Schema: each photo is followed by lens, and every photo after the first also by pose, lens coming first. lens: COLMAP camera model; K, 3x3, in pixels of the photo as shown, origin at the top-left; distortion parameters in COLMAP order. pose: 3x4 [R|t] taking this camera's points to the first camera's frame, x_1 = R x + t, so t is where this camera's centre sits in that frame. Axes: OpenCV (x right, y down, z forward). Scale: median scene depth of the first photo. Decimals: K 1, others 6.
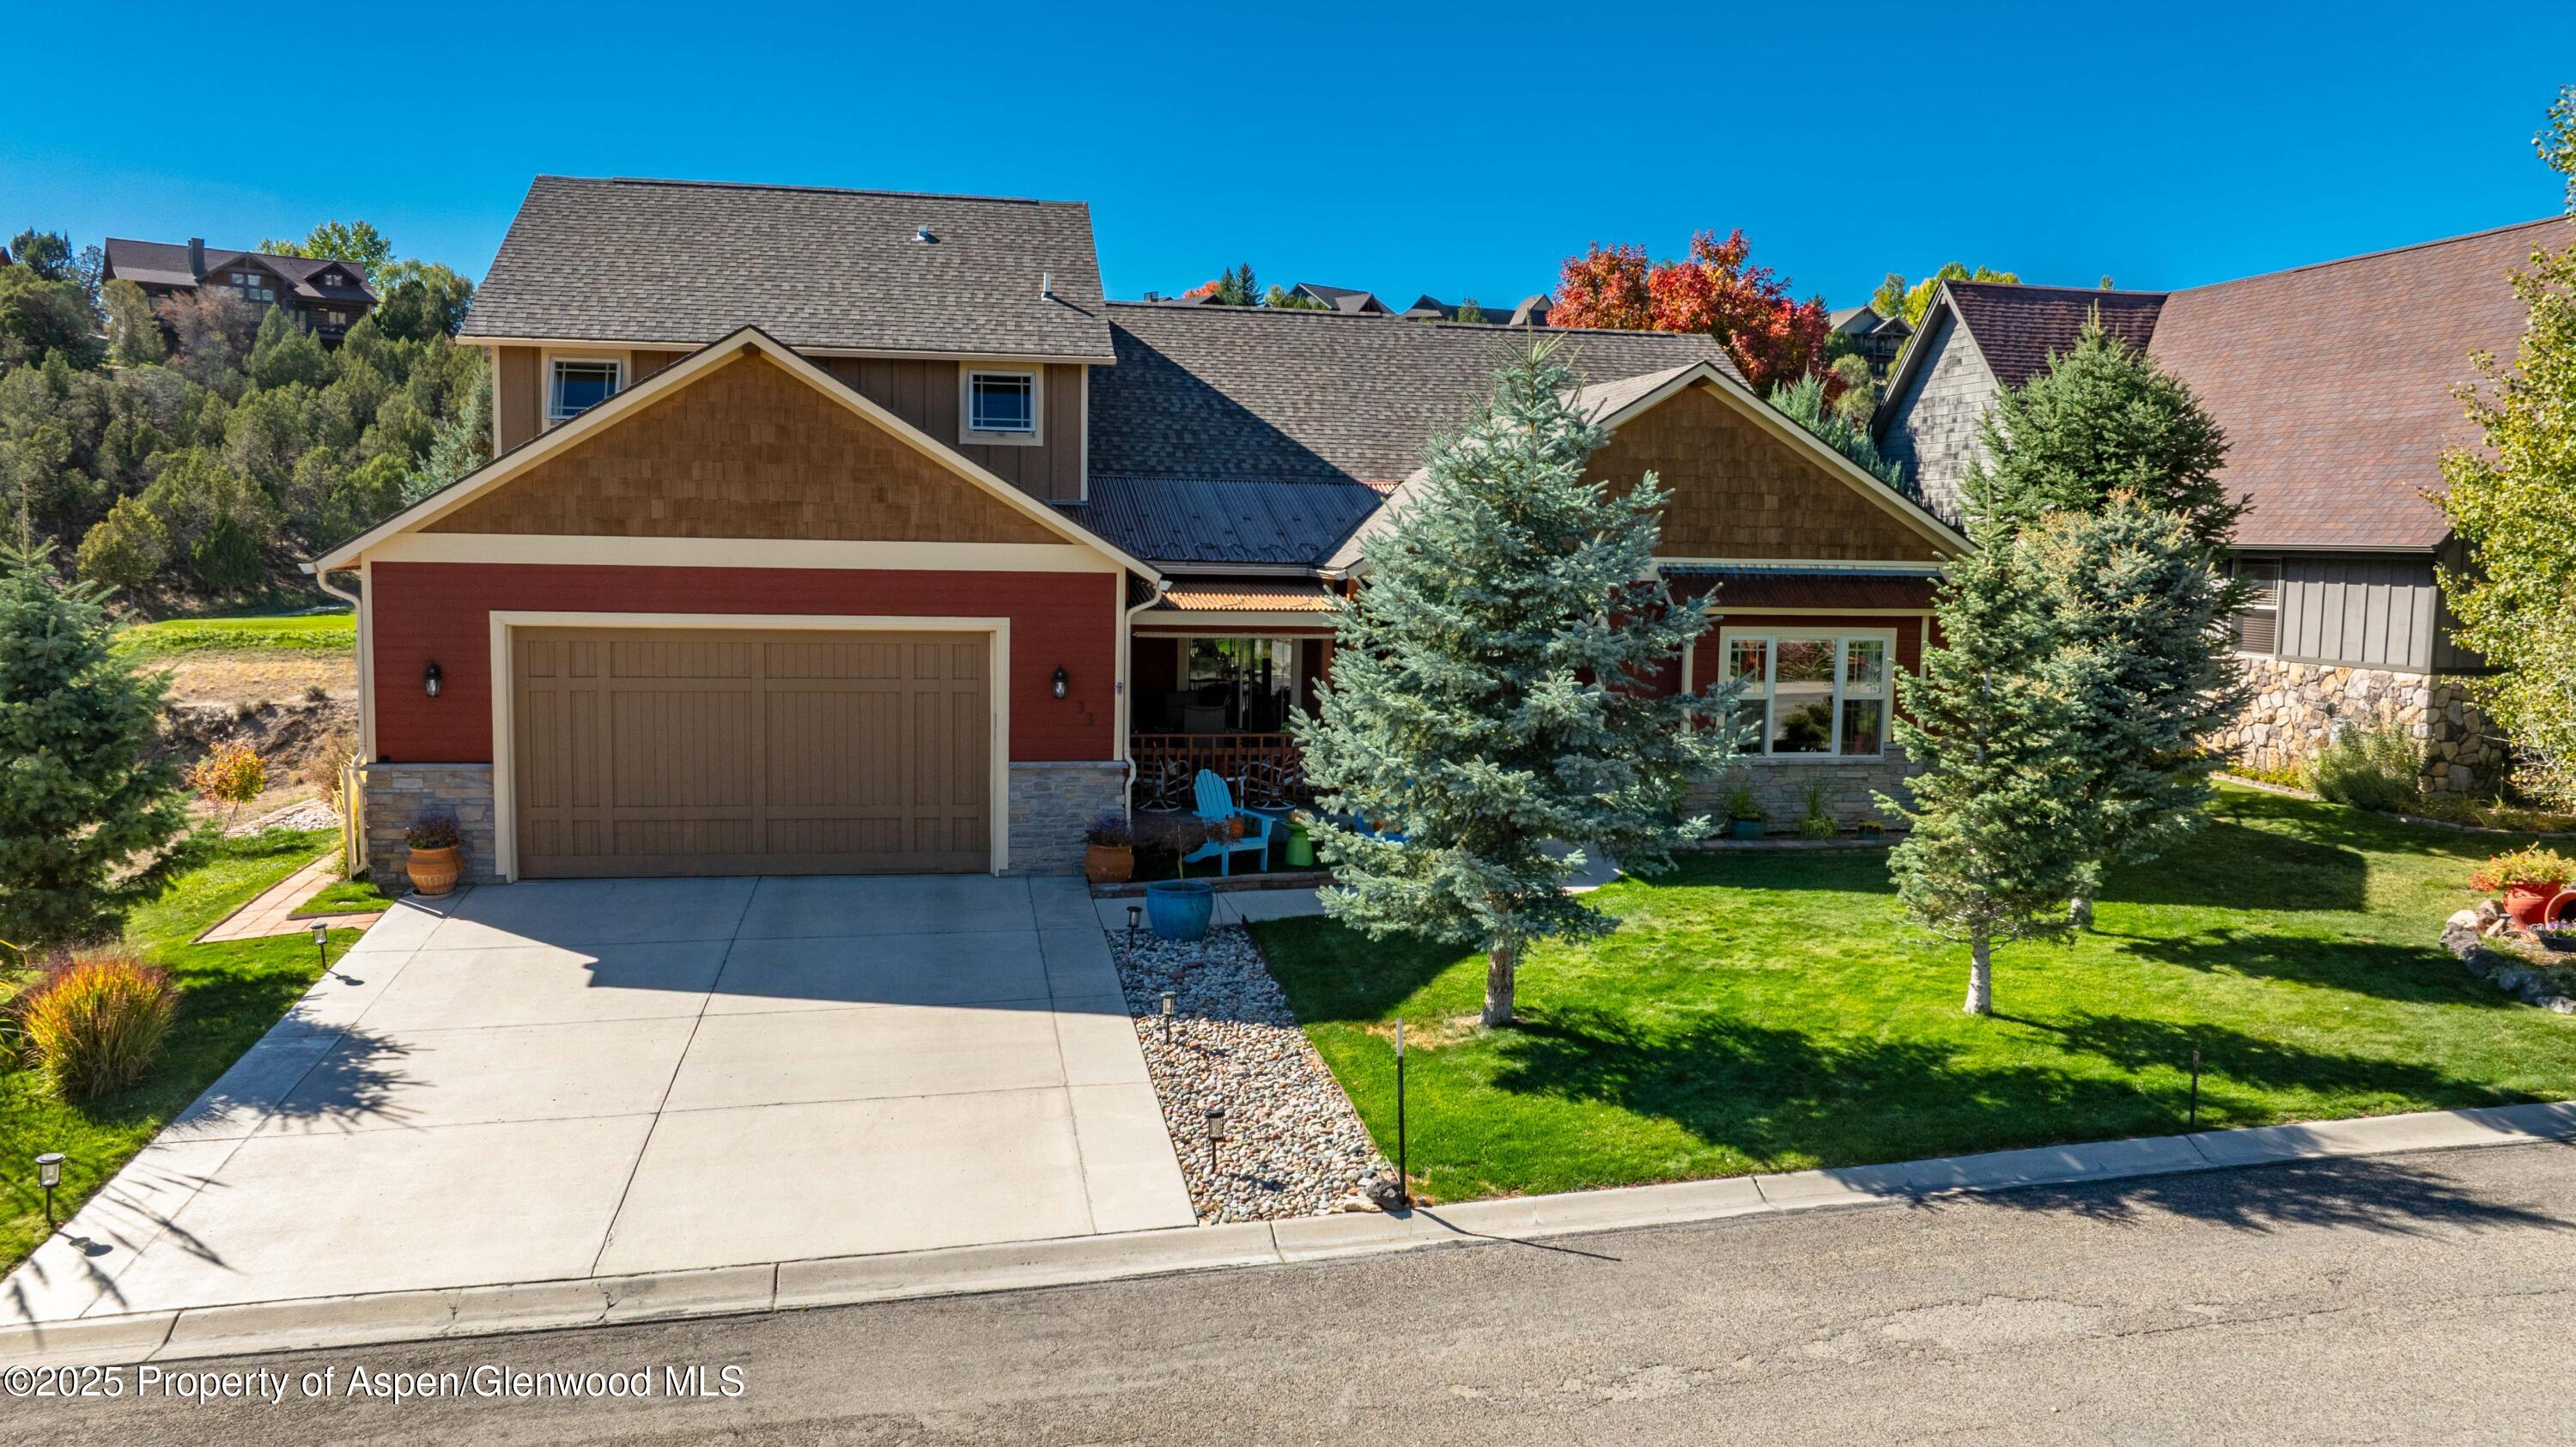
lens RADIAL K [[1776.2, 0, 1333.9], [0, 1776.2, 720.5], [0, 0, 1]] dist [-0.023613, 0.000125]
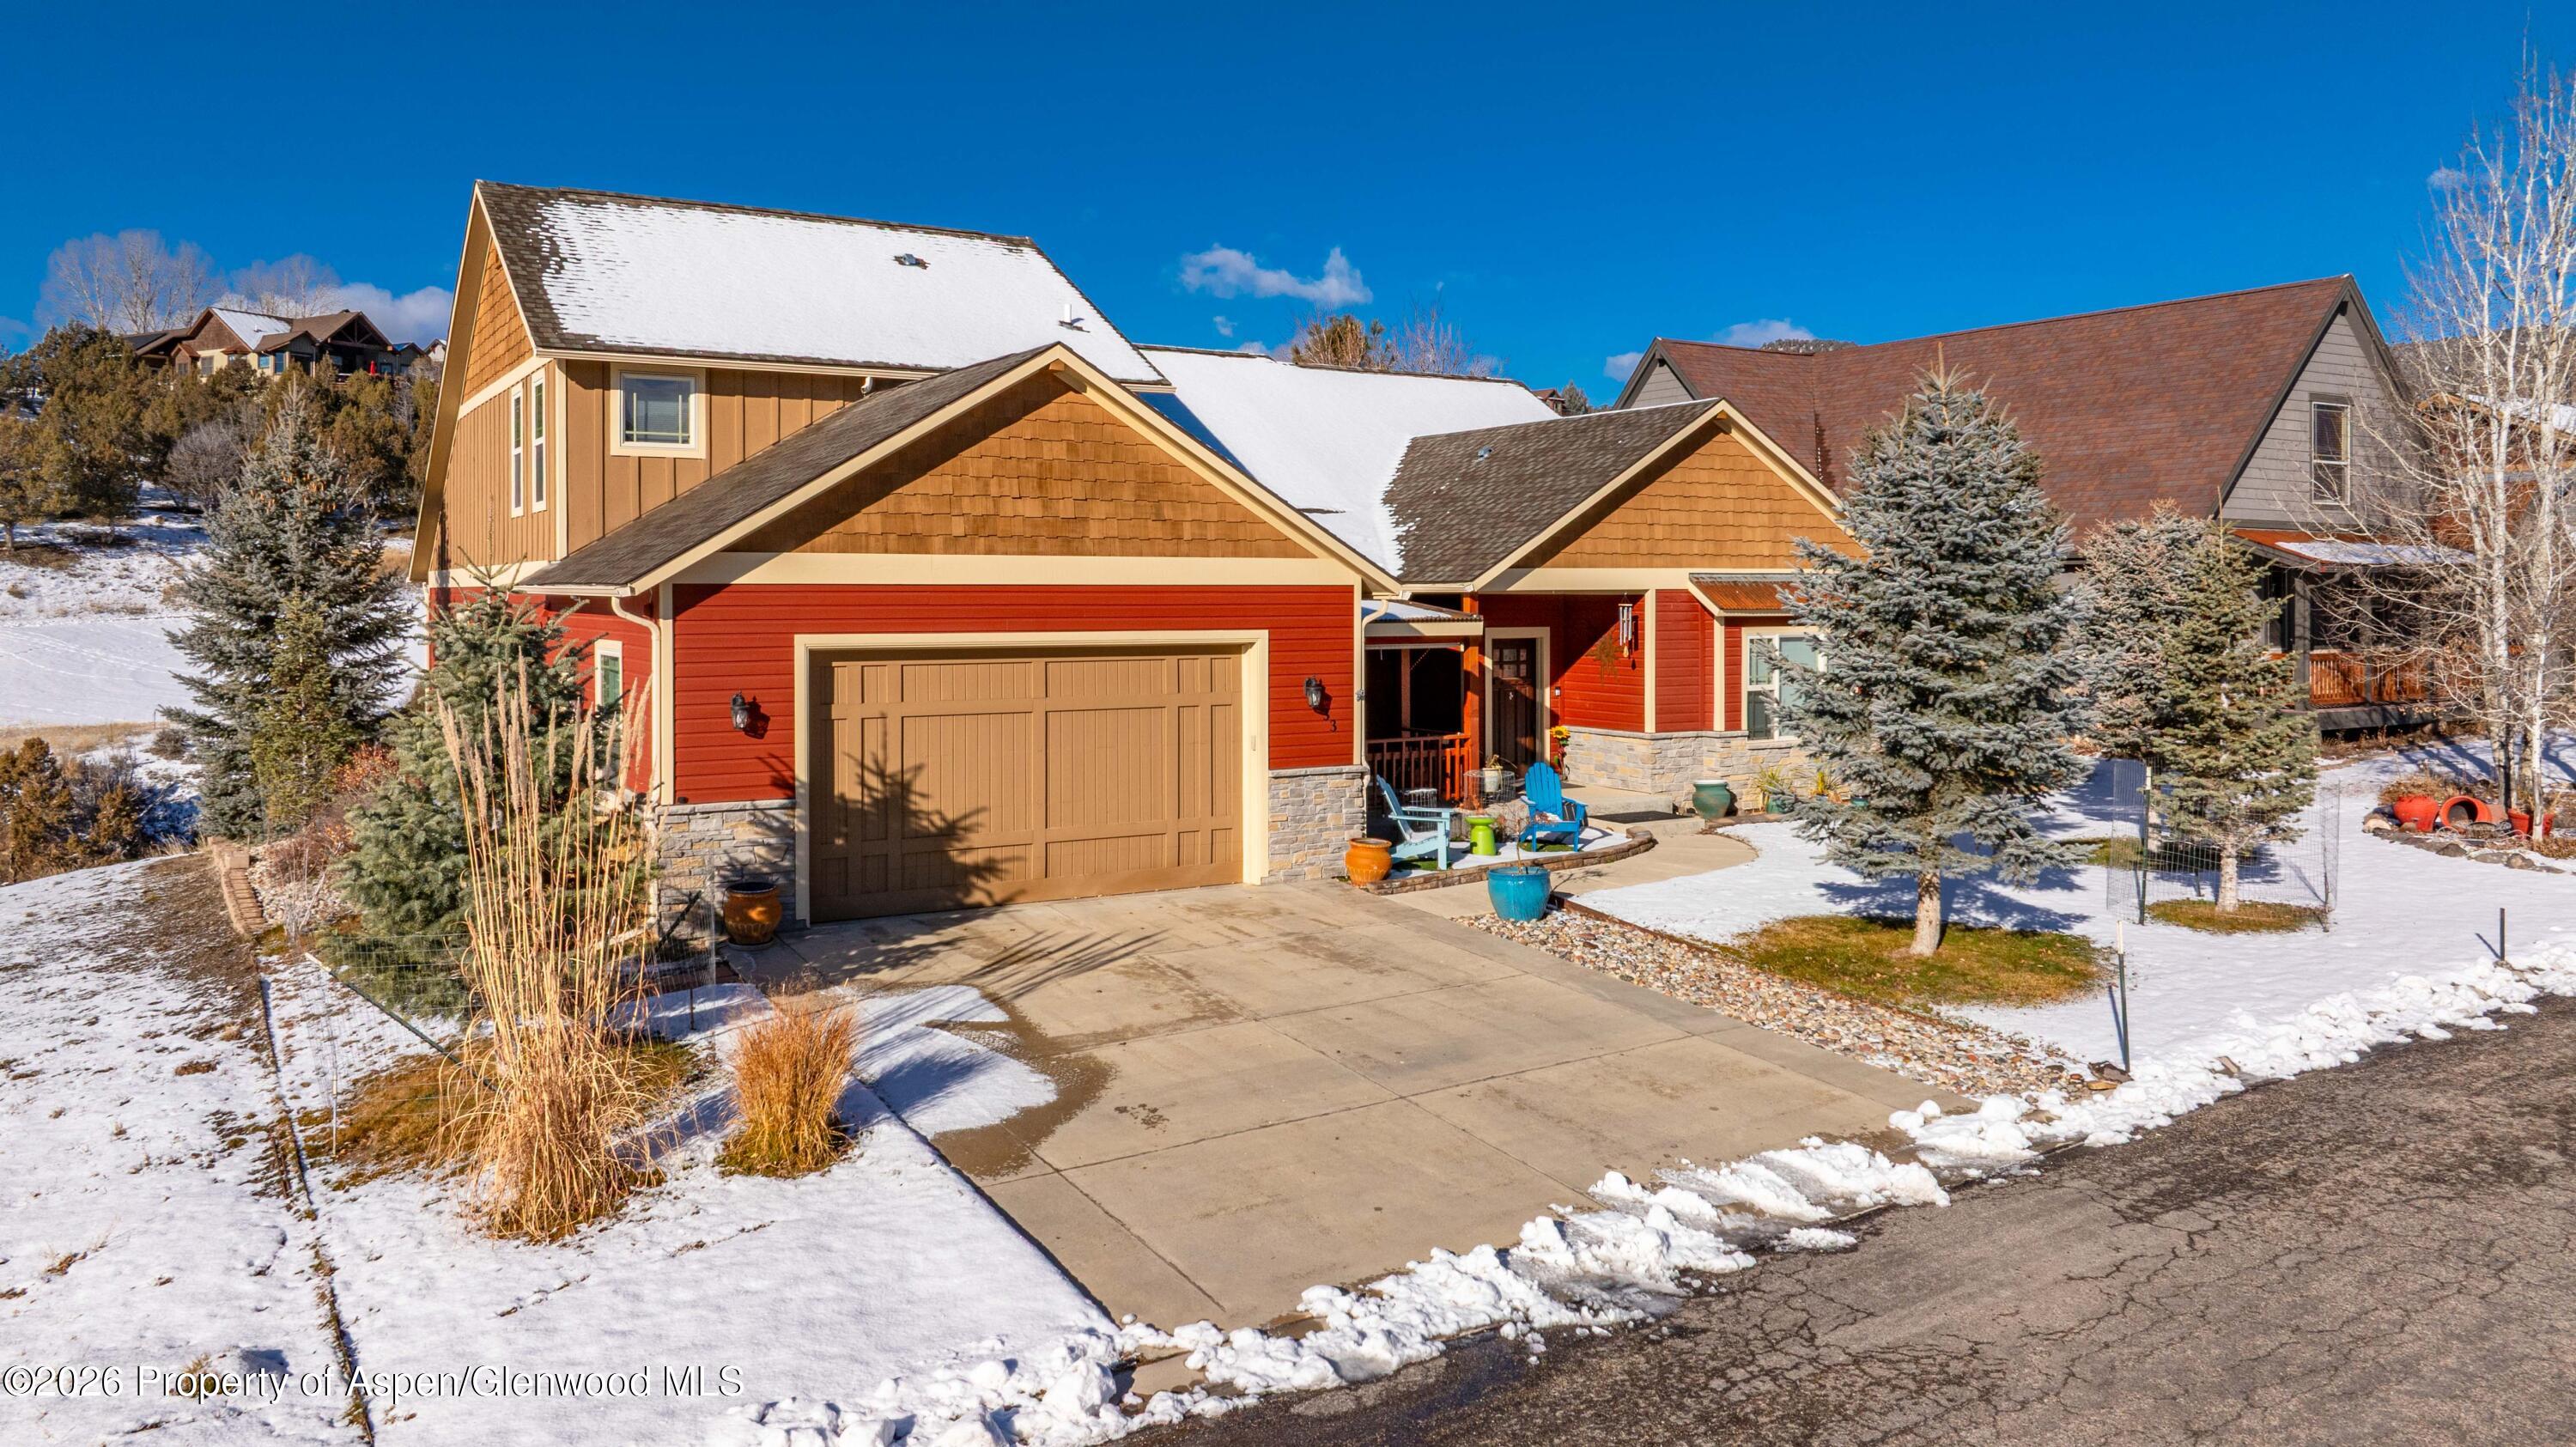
lens RADIAL K [[1735.9, 0, 1279.5], [0, 1735.9, 643.4], [0, 0, 1]] dist [-0.022083, -0.000473]
pose [[0.945986, -0.032557, 0.322568, -0.525004], [0.057286, 0.996076, -0.067466, 0.019462], [-0.319105, 0.082300, 0.944139, 0.048478]]
